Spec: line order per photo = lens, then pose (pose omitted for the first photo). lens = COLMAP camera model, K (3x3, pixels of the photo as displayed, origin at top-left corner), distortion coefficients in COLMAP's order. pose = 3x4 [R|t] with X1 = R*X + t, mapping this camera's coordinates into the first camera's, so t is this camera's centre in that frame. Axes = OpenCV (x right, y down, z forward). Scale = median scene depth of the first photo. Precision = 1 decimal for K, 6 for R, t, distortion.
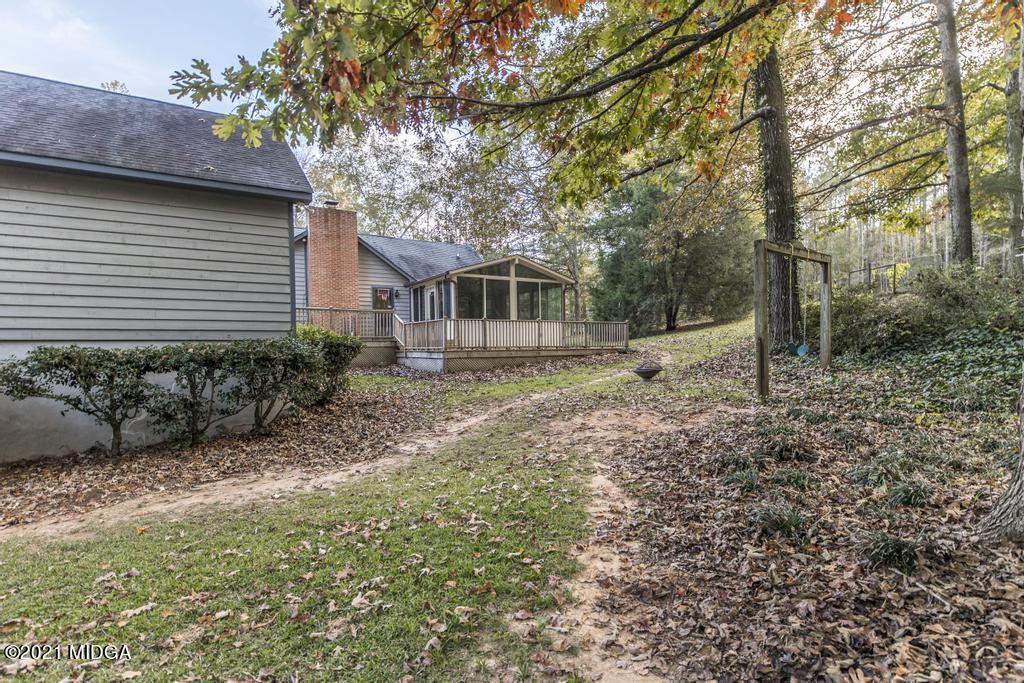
lens RADIAL K [[503.2, 0, 510.4], [0, 503.2, 345.6], [0, 0, 1]] dist [-0.001330, -0.000417]
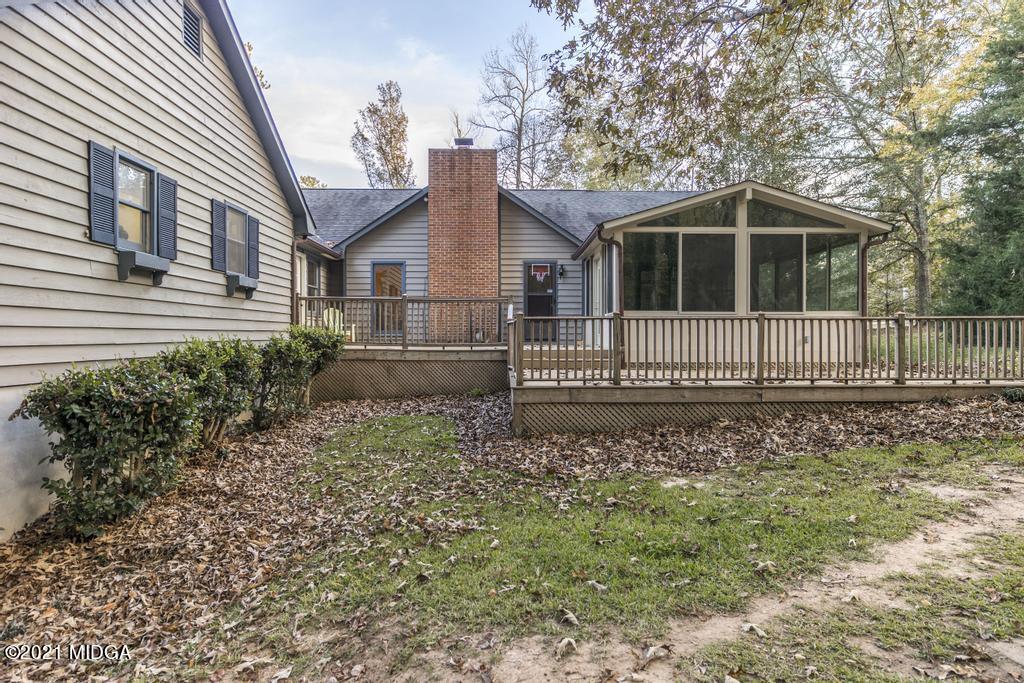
lens RADIAL K [[558.6, 0, 512.0], [0, 558.6, 341.5], [0, 0, 1]] dist [-0.000983, -0.000492]
pose [[0.869489, 0.017022, -0.493659, 0.080730], [-0.007875, 0.999757, 0.020603, -0.028553], [0.493889, -0.014026, 0.869412, 0.375525]]
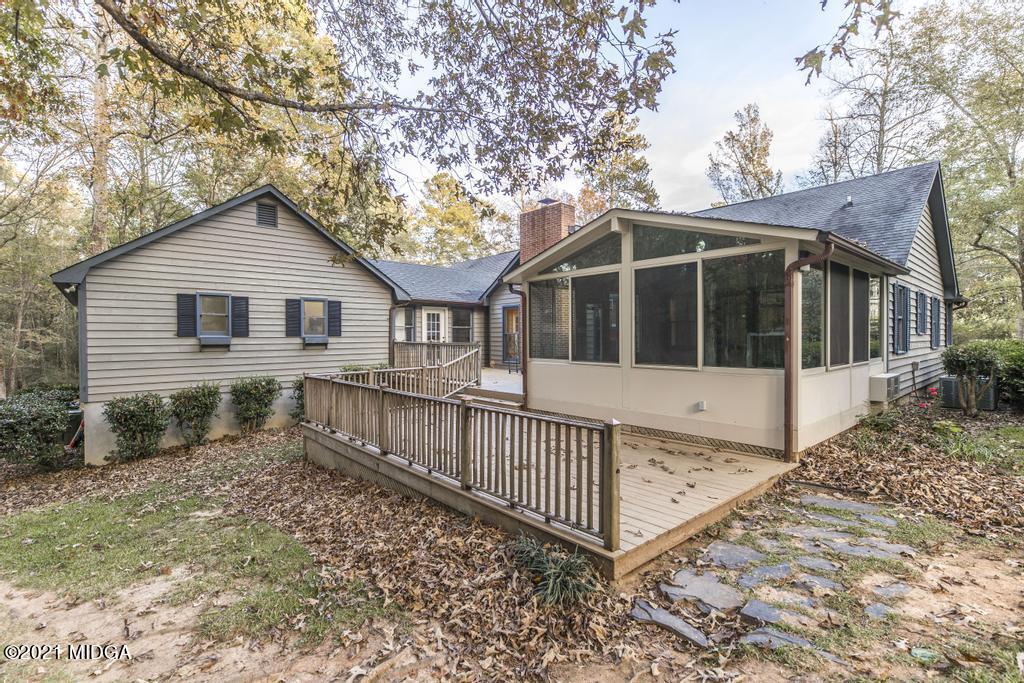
lens RADIAL K [[465.7, 0, 509.0], [0, 465.7, 338.2], [0, 0, 1]] dist [0.000527, 0.000017]
pose [[0.183907, 0.014391, -0.982838, 0.373284], [0.008522, 0.999832, 0.016234, -0.076726], [0.982907, -0.011362, 0.183753, 0.808379]]
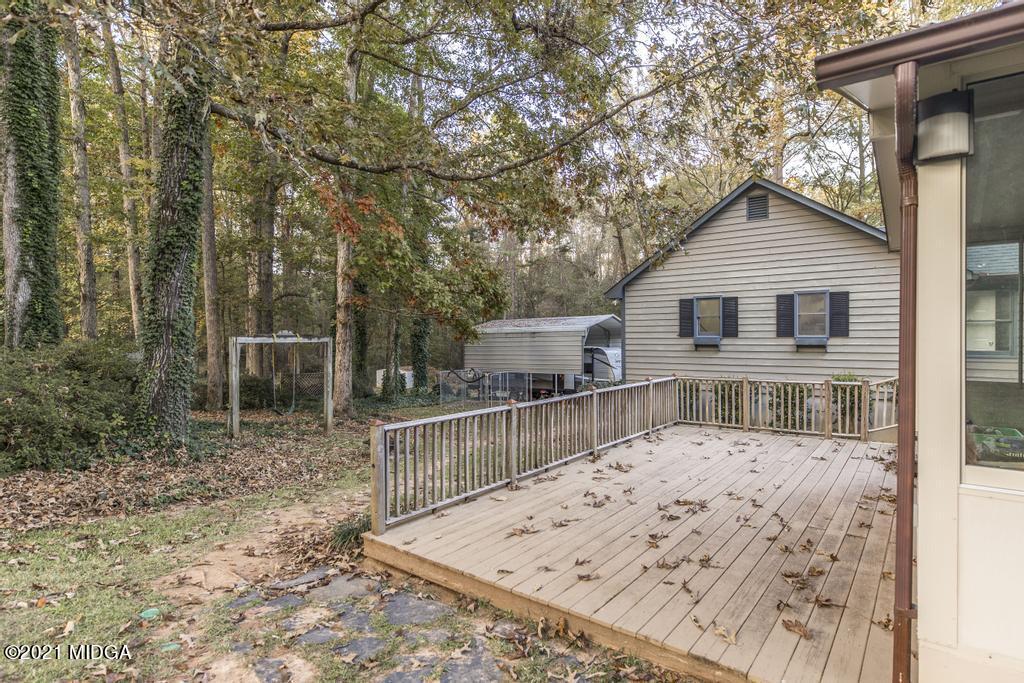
lens RADIAL K [[532.6, 0, 512.0], [0, 532.6, 341.5], [0, 0, 1]] dist [-0.012016, -0.000252]
pose [[-0.929394, 0.016258, -0.368731, 0.232698], [0.015496, 0.999867, 0.005029, -0.073978], [0.368763, -0.001040, -0.929523, 1.114901]]
